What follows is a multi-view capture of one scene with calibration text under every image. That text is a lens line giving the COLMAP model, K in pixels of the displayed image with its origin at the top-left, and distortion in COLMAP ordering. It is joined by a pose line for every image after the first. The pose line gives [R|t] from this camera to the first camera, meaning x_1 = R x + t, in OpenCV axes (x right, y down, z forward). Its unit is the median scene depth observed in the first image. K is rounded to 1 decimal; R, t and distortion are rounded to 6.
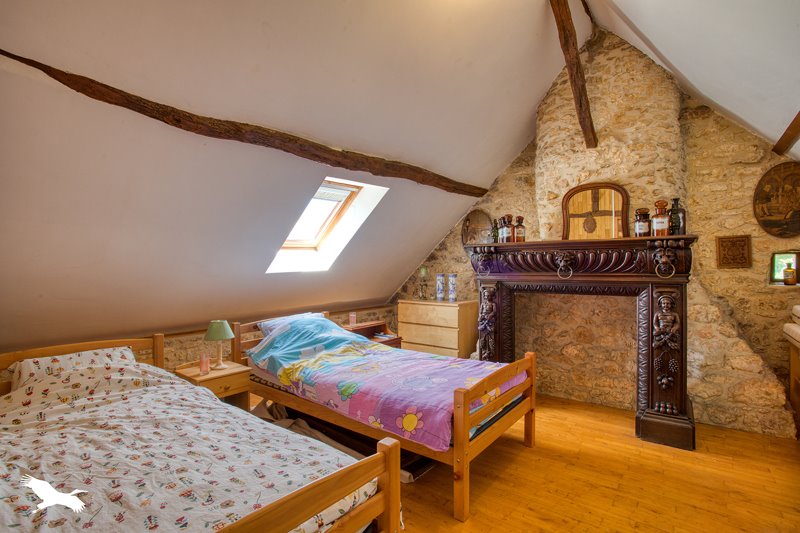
lens RADIAL K [[390.4, 0, 400.9], [0, 390.4, 265.3], [0, 0, 1]] dist [-0.003280, -0.000122]
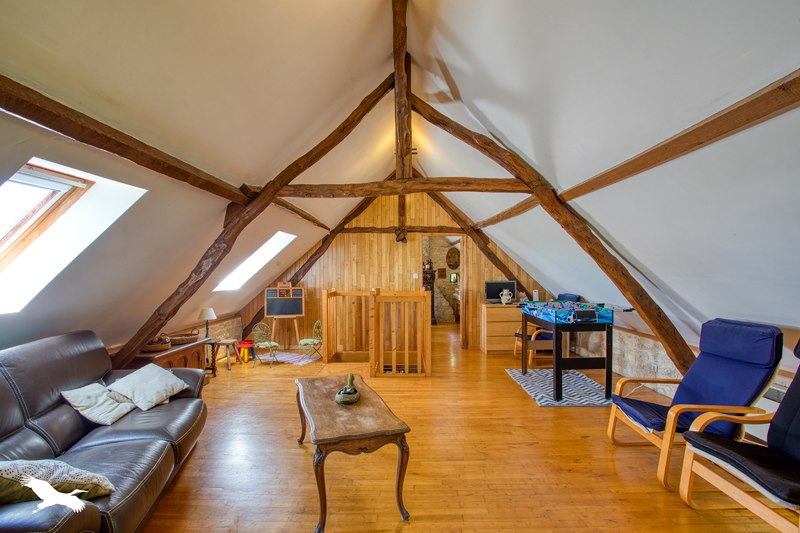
lens RADIAL K [[390.4, 0, 400.7], [0, 390.4, 268.9], [0, 0, 1]] dist [-0.003280, -0.000122]
pose [[0.806168, 0.002963, 0.591679, -1.393505], [0.007064, 0.999868, -0.014631, -0.028321], [-0.591644, 0.015975, 0.806041, -1.467960]]
